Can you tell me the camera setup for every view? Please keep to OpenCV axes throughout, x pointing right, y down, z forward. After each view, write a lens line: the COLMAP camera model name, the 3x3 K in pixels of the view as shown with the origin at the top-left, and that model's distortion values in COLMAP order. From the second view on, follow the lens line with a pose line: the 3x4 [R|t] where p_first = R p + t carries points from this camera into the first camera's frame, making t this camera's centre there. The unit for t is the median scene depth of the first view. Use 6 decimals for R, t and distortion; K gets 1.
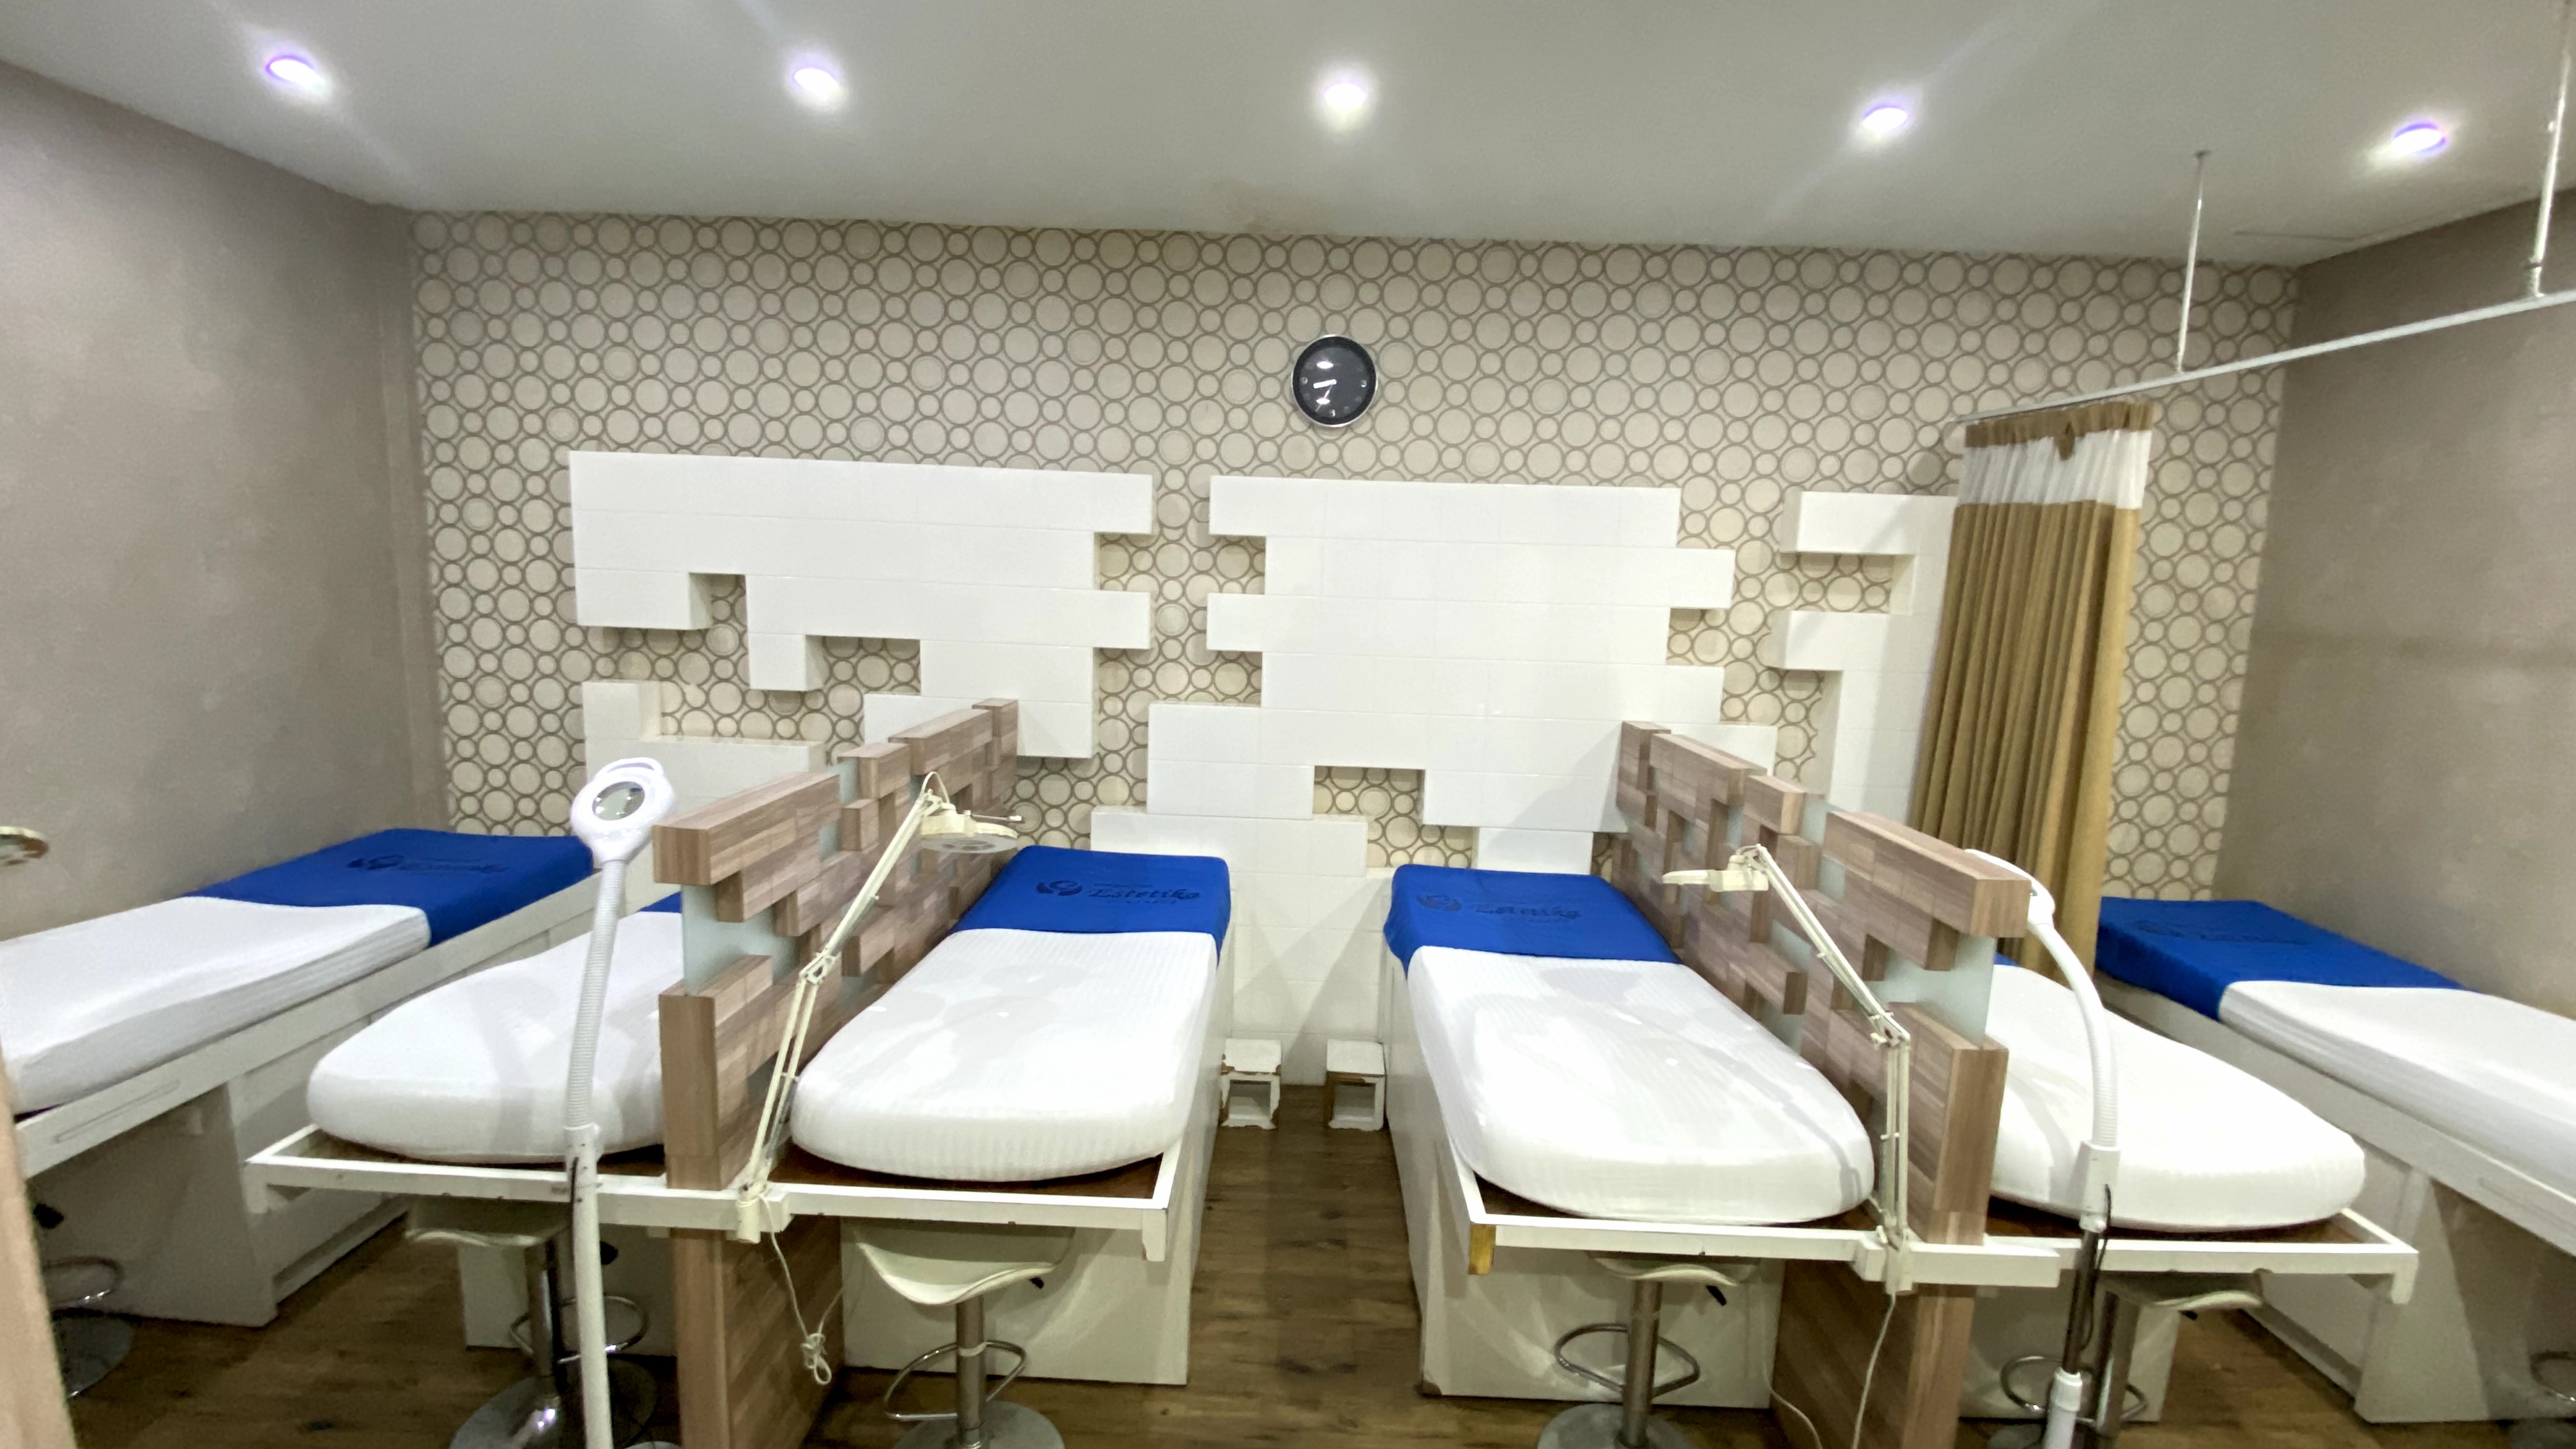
lens RADIAL K [[1021.1, 0, 1288.0], [0, 1021.1, 724.5], [0, 0, 1]] dist [0.015598, -0.018540]
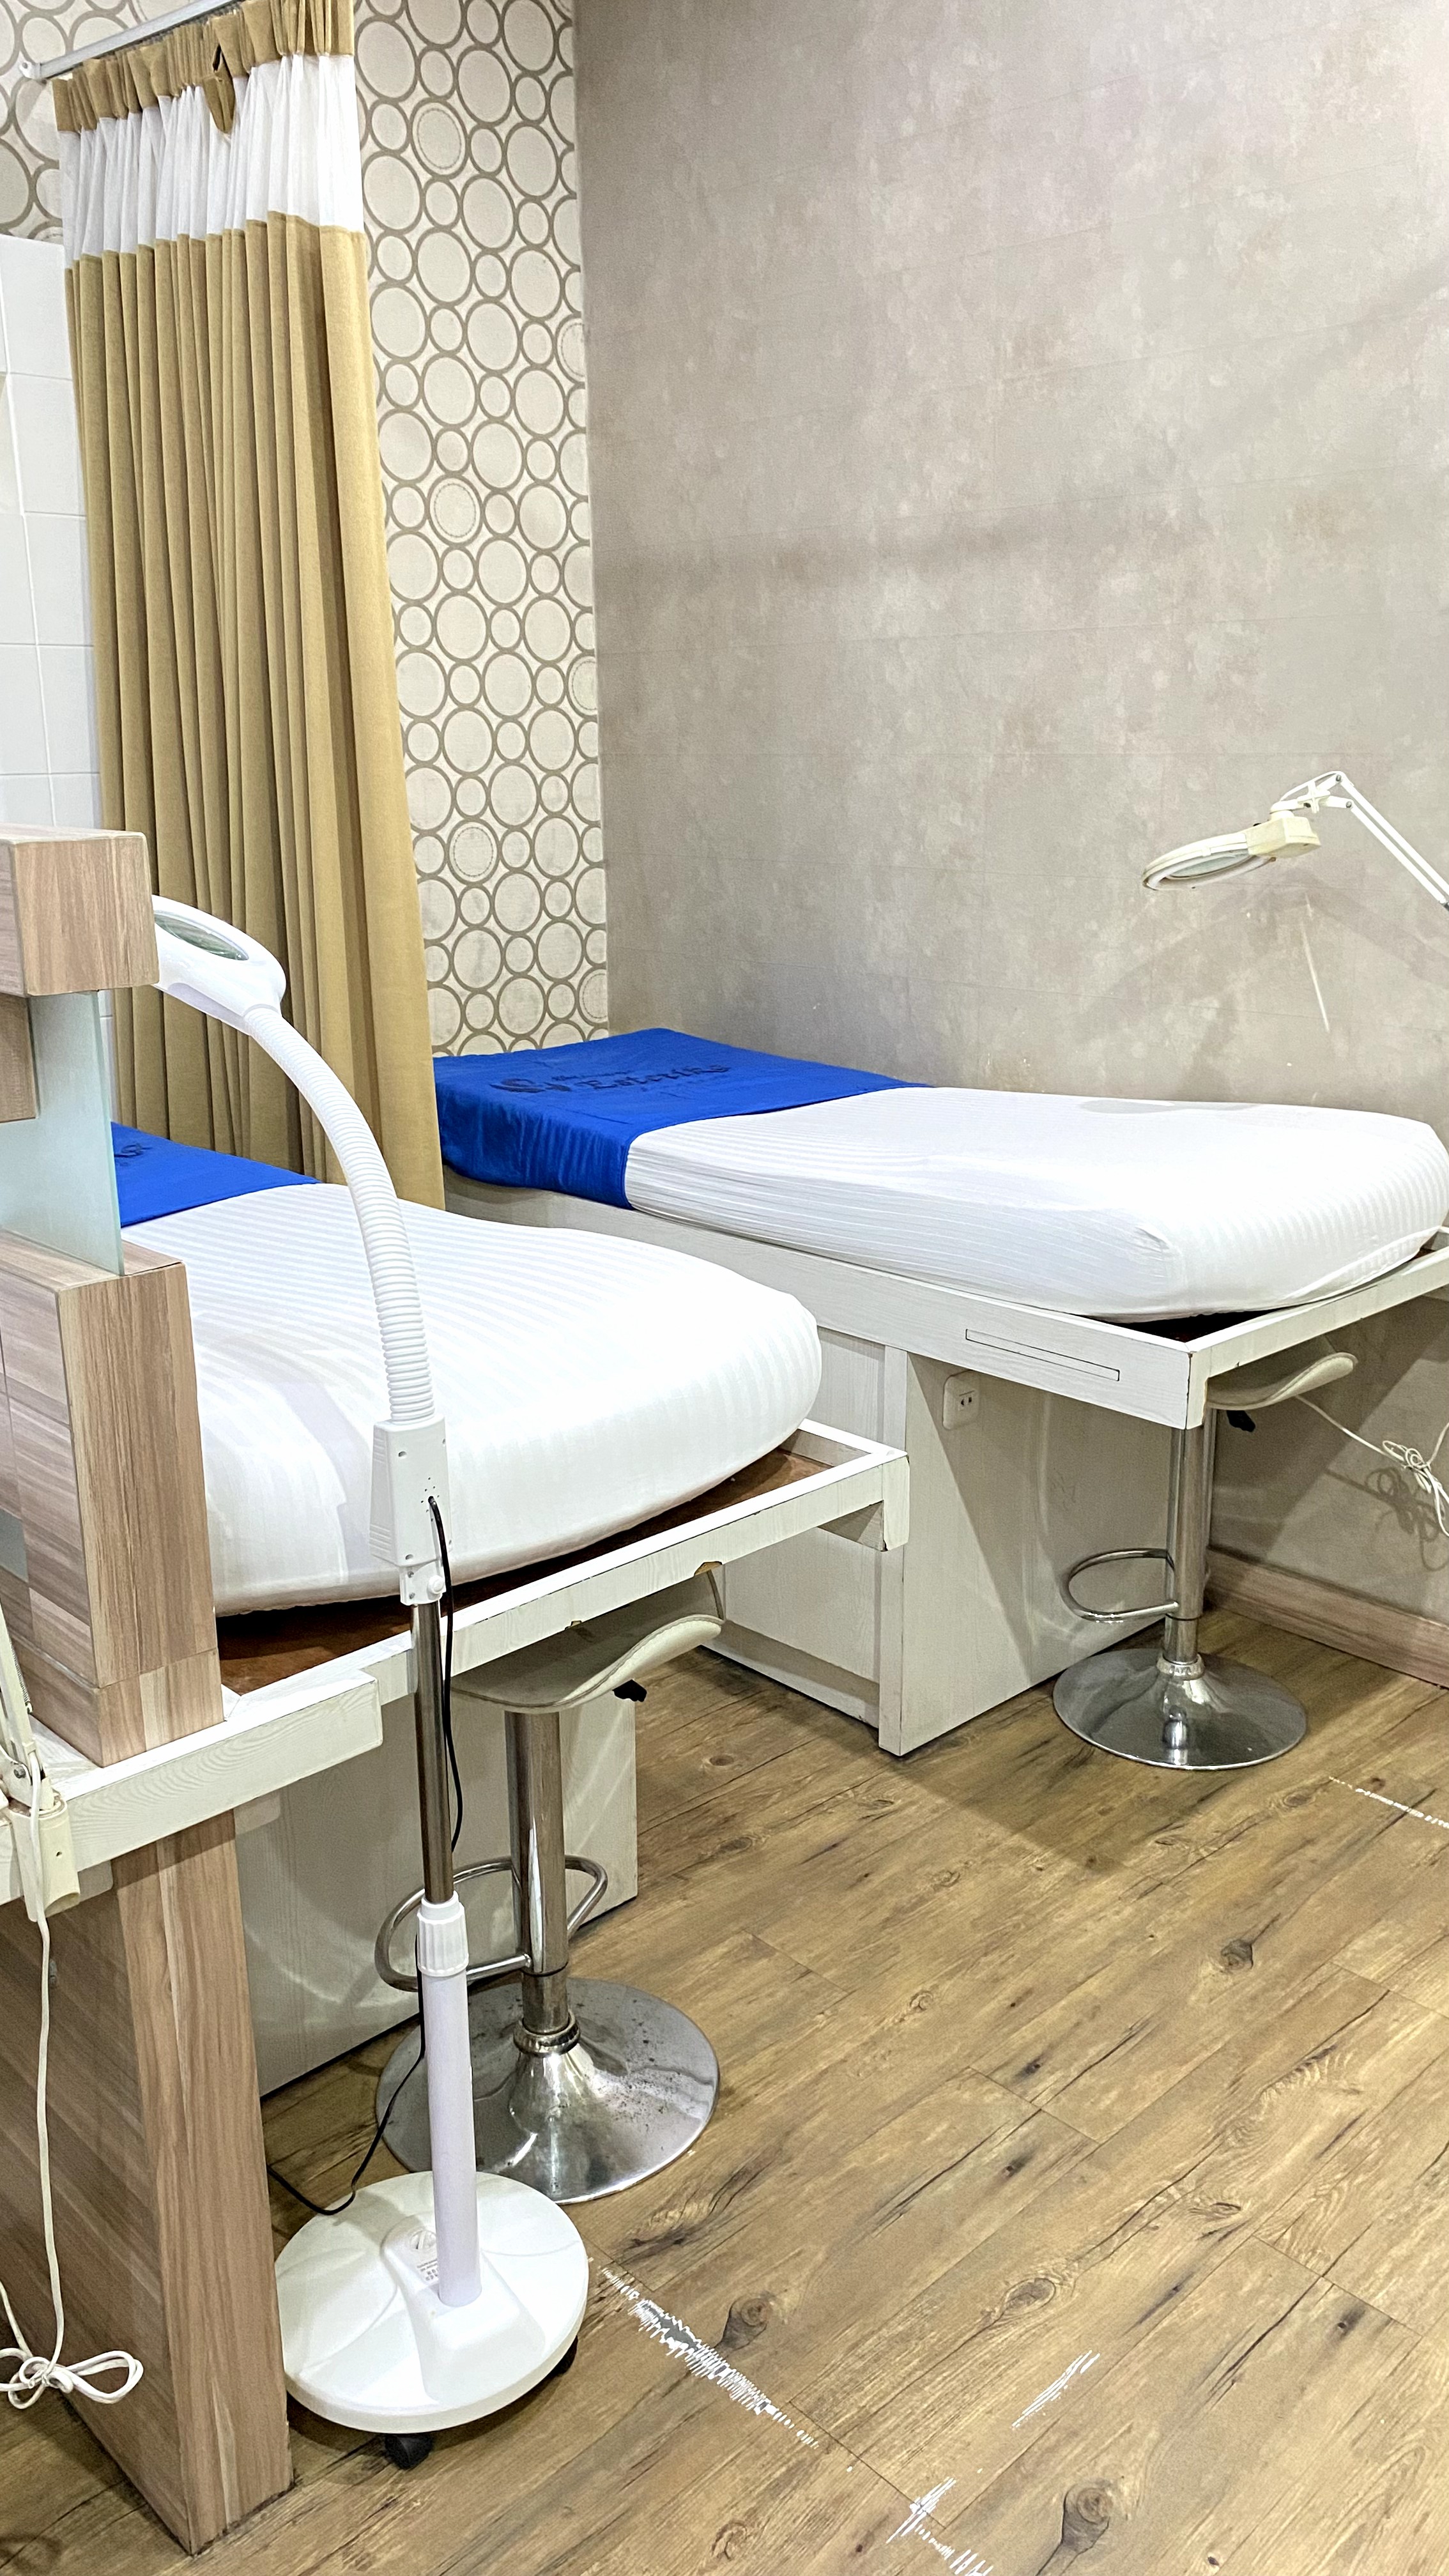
lens RADIAL K [[1987.8, 0, 724.5], [0, 1987.8, 1288.0], [0, 0, 1]] dist [0.009959, 0.002023]
pose [[0.700956, -0.237621, 0.672456, 0.174945], [0.131720, 0.969778, 0.205380, 0.107140], [-0.700936, -0.055387, 0.711071, 0.151071]]
